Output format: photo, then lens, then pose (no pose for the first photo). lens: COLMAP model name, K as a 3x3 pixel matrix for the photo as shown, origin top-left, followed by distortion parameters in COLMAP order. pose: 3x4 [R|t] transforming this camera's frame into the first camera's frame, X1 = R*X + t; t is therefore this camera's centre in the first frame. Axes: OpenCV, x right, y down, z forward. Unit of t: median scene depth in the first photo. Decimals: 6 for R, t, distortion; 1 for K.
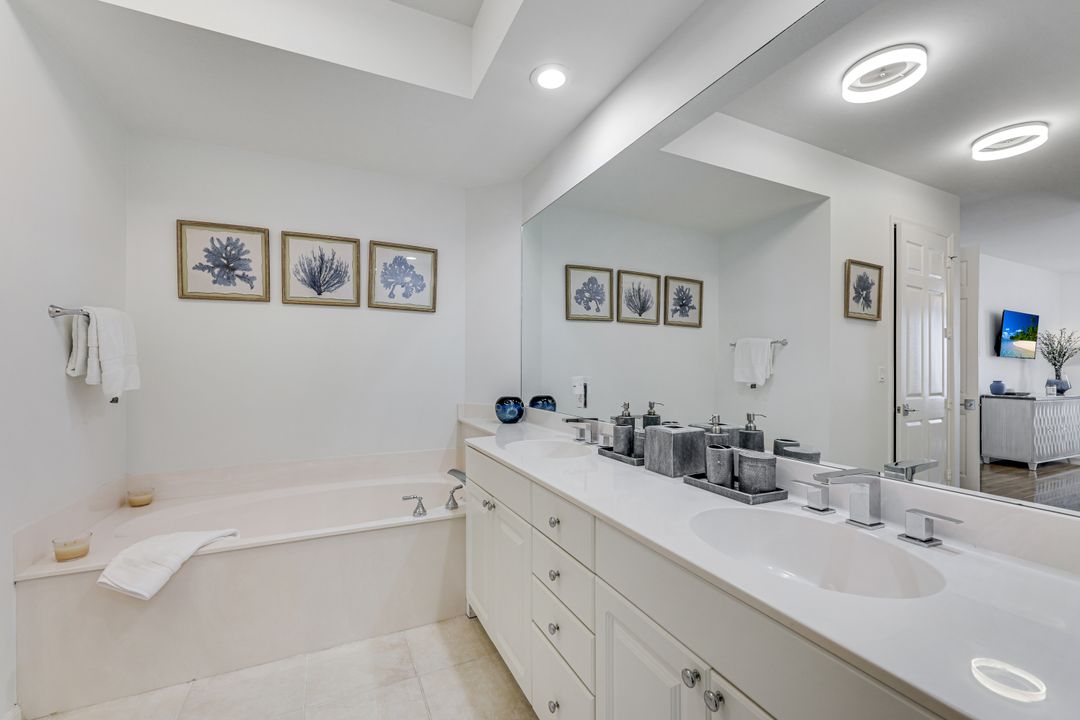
lens RADIAL K [[435.7, 0, 541.1], [0, 435.7, 361.1], [0, 0, 1]] dist [0.001353, -0.000804]
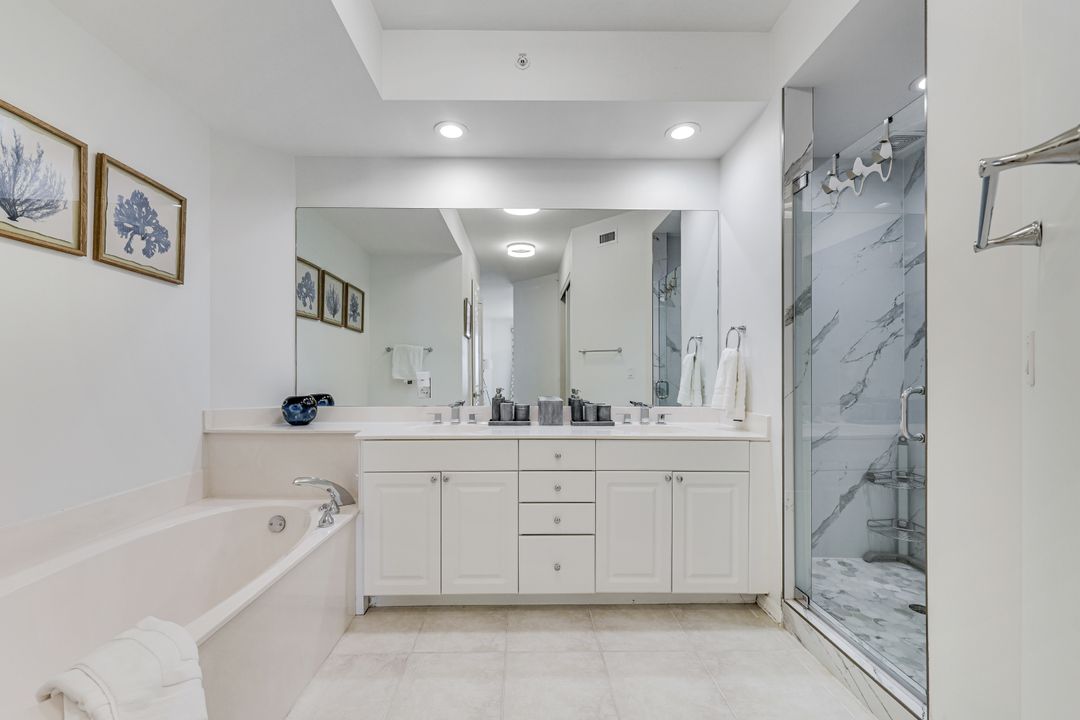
lens RADIAL K [[435.7, 0, 520.8], [0, 435.7, 367.0], [0, 0, 1]] dist [0.001353, -0.000804]
pose [[0.420881, 0.013925, 0.907009, -0.676541], [-0.017002, 0.999828, -0.007461, 0.020283], [-0.906957, -0.012281, 0.421045, 0.191653]]
